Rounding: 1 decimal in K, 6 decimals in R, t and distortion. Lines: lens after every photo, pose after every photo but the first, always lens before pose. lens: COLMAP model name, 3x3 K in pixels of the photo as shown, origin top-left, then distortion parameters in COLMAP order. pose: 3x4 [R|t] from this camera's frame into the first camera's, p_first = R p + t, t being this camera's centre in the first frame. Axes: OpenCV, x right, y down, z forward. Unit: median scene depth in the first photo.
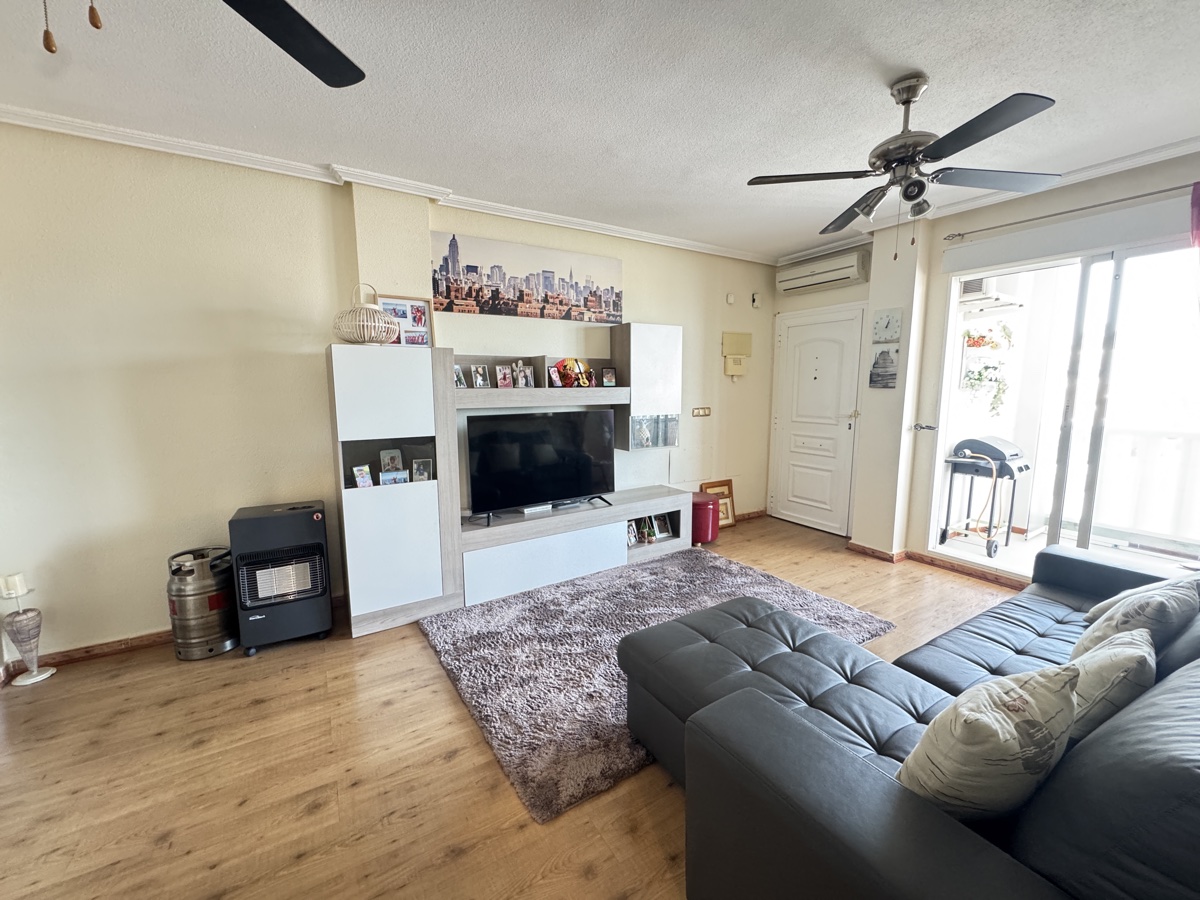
lens RADIAL K [[478.9, 0, 600.0], [0, 478.9, 450.0], [0, 0, 1]] dist [-0.008871, 0.000066]
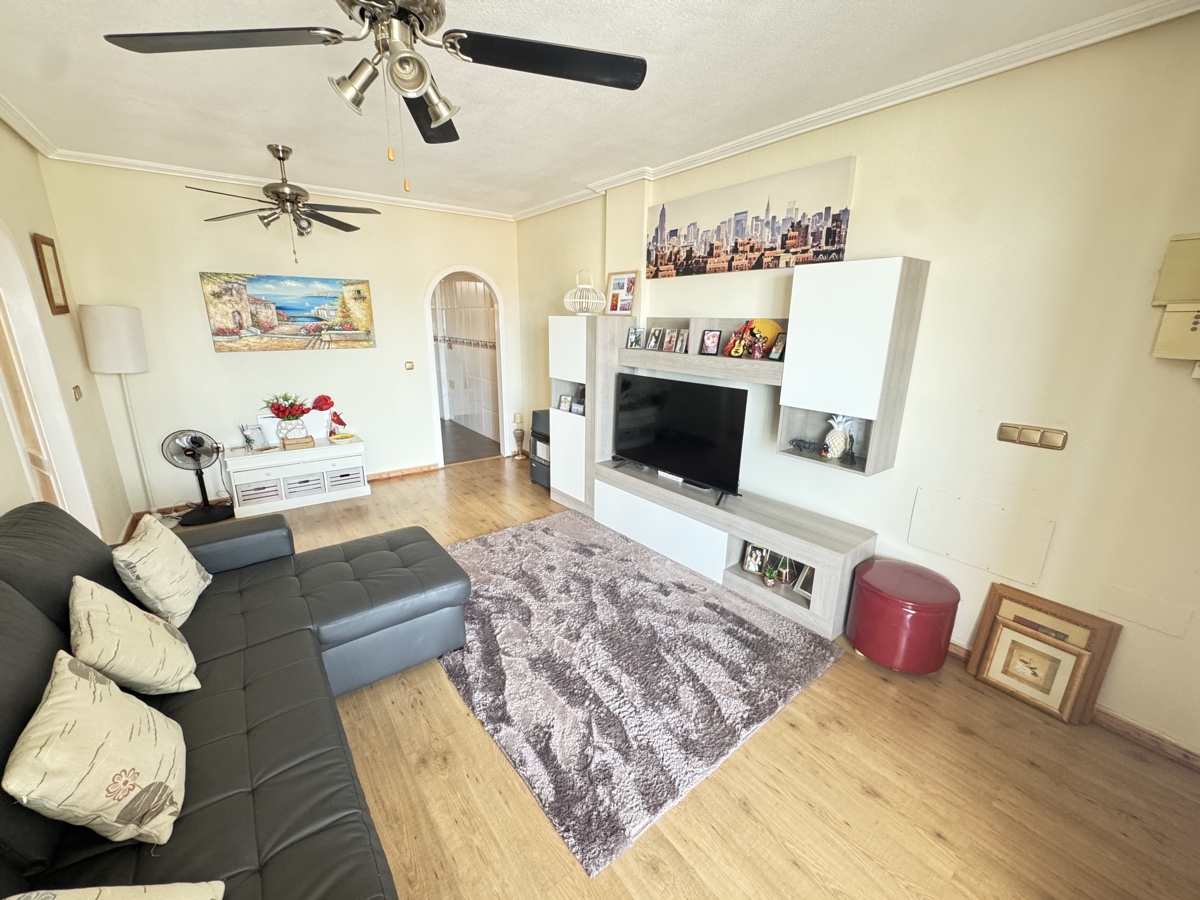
lens RADIAL K [[478.9, 0, 600.0], [0, 478.9, 450.0], [0, 0, 1]] dist [-0.008871, 0.000066]
pose [[0.102728, 0.269973, -0.957372, 0.769033], [-0.145324, 0.956210, 0.254052, -0.155131], [0.984037, 0.113031, 0.137463, 0.692314]]
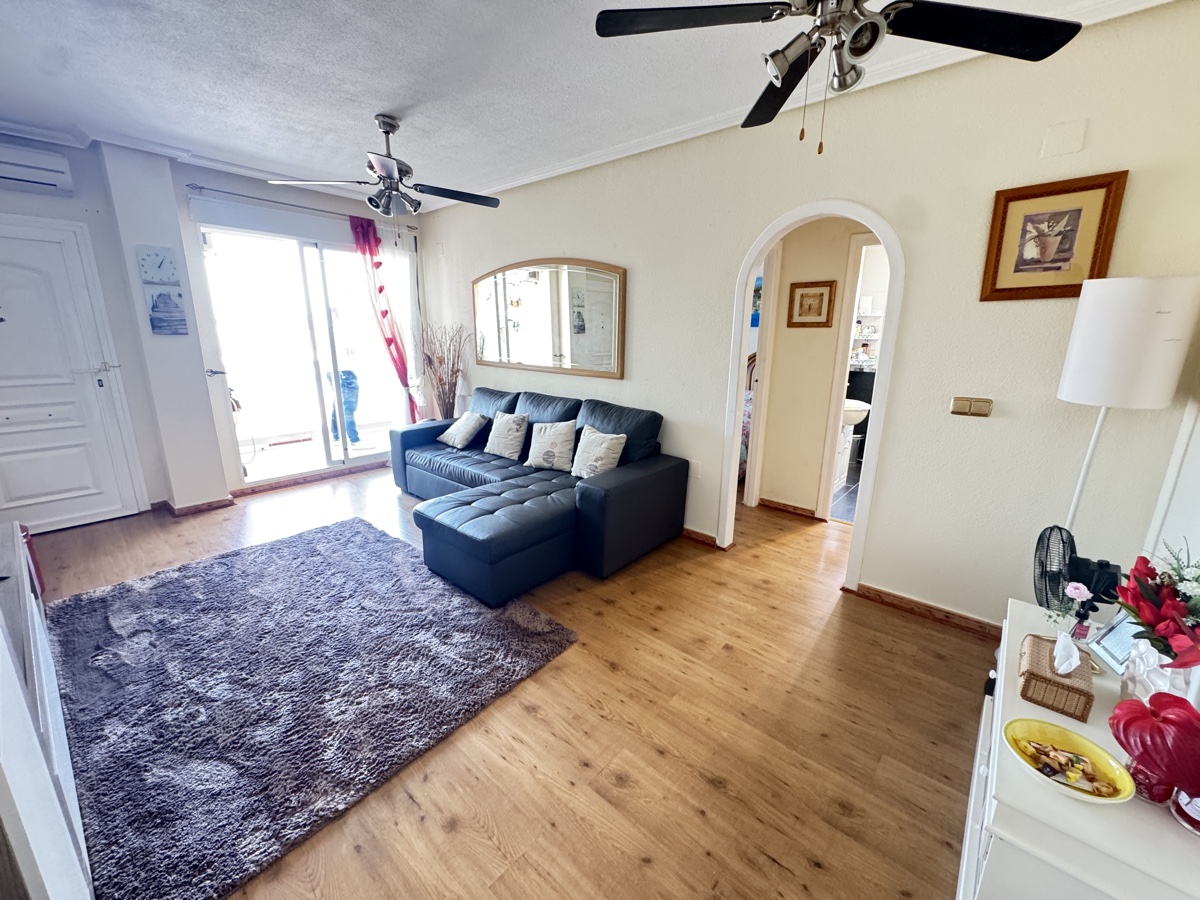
lens RADIAL K [[478.9, 0, 600.0], [0, 478.9, 450.0], [0, 0, 1]] dist [-0.008871, 0.000066]
pose [[-0.305341, -0.232087, 0.923527, -0.602468], [0.115259, 0.953706, 0.277778, -0.080484], [-0.945242, 0.191262, -0.264456, 0.526249]]
